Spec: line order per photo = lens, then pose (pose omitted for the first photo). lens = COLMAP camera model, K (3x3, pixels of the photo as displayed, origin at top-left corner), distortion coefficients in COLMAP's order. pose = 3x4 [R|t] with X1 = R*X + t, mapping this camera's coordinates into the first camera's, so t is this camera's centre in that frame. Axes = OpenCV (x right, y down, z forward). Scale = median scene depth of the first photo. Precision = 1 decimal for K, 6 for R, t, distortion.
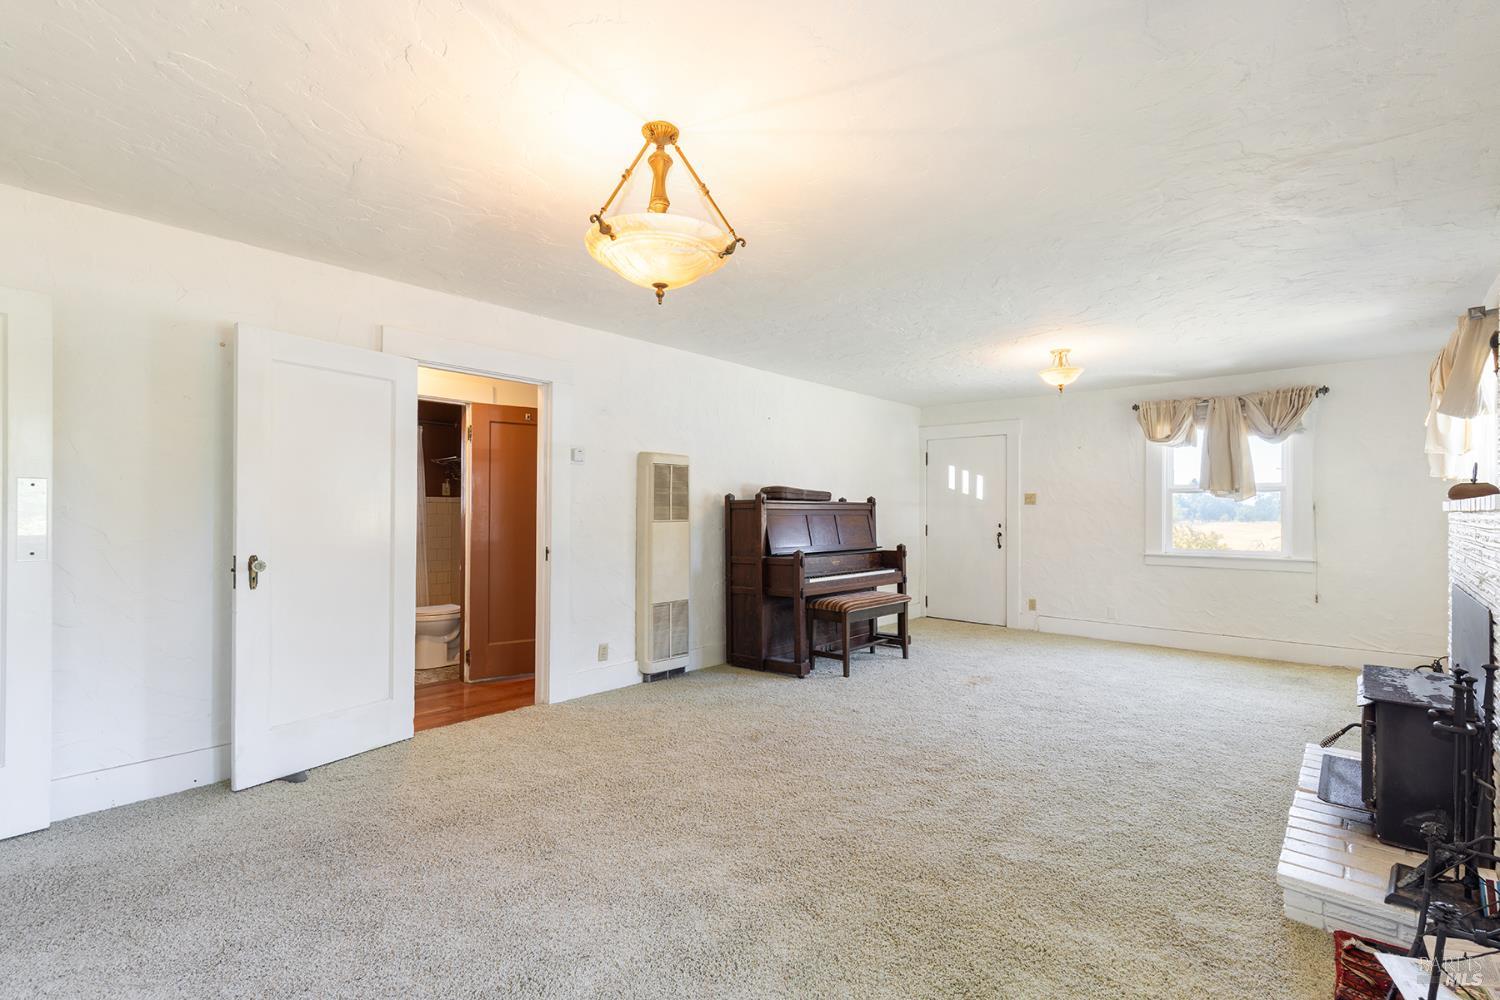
lens RADIAL K [[663.0, 0, 750.0], [0, 663.0, 500.0], [0, 0, 1]] dist [-0.001897, -0.000268]
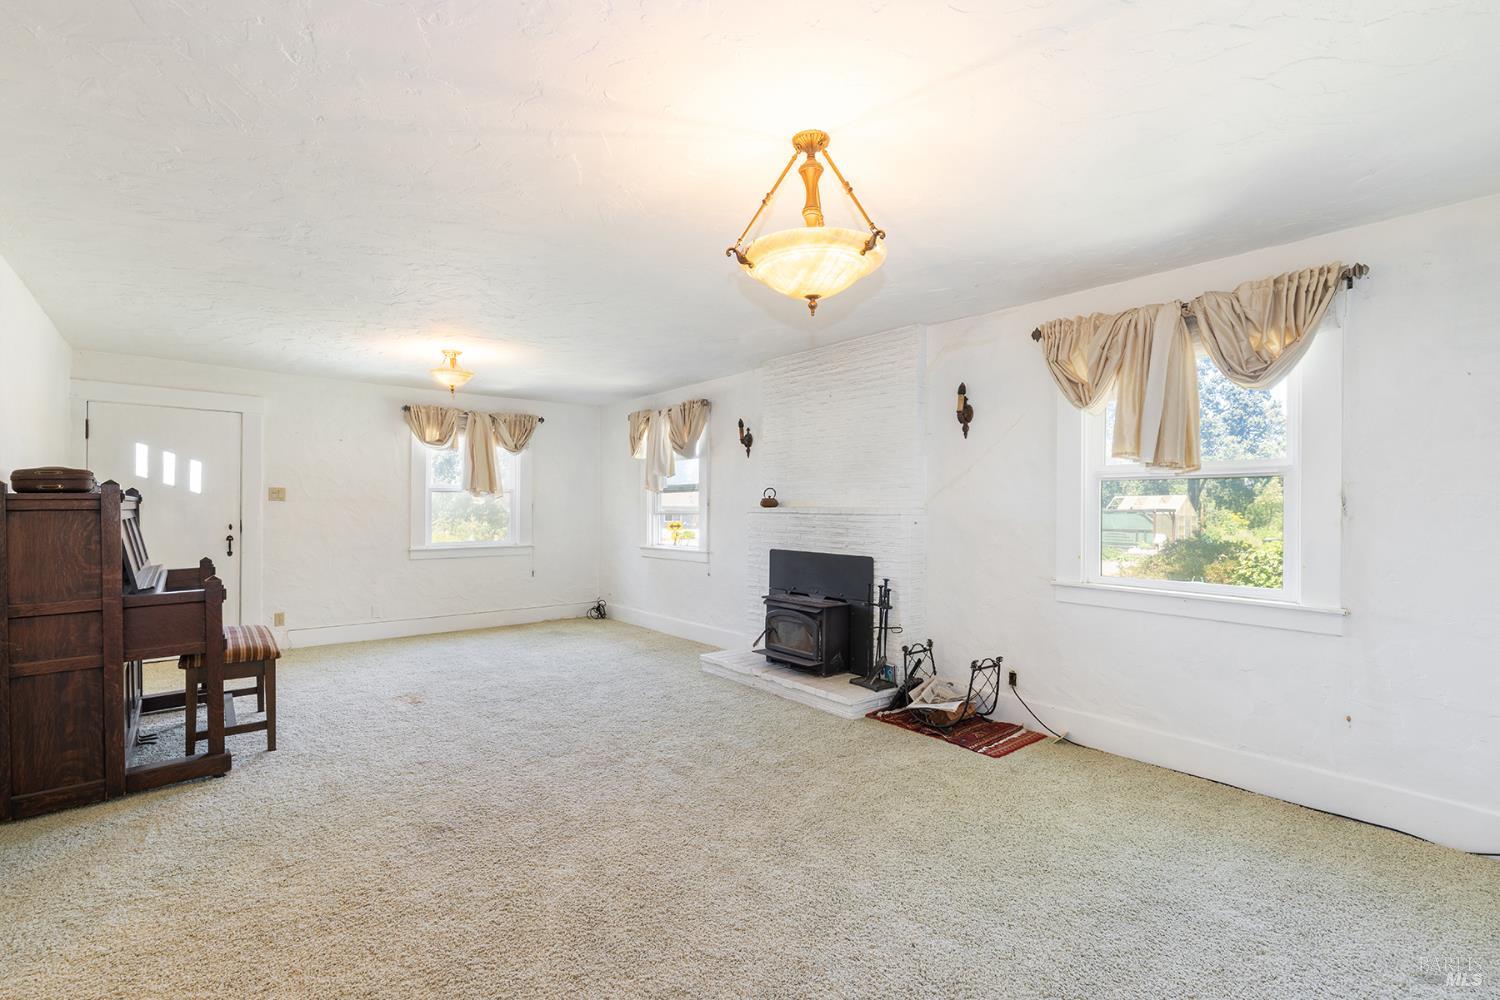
lens RADIAL K [[679.7, 0, 750.0], [0, 679.7, 500.0], [0, 0, 1]] dist [0.000401, 0.000094]
pose [[0.149006, 0.006368, 0.988816, -0.428915], [-0.021525, 0.999763, -0.003195, -0.005443], [-0.988602, -0.020808, 0.149107, 0.346781]]
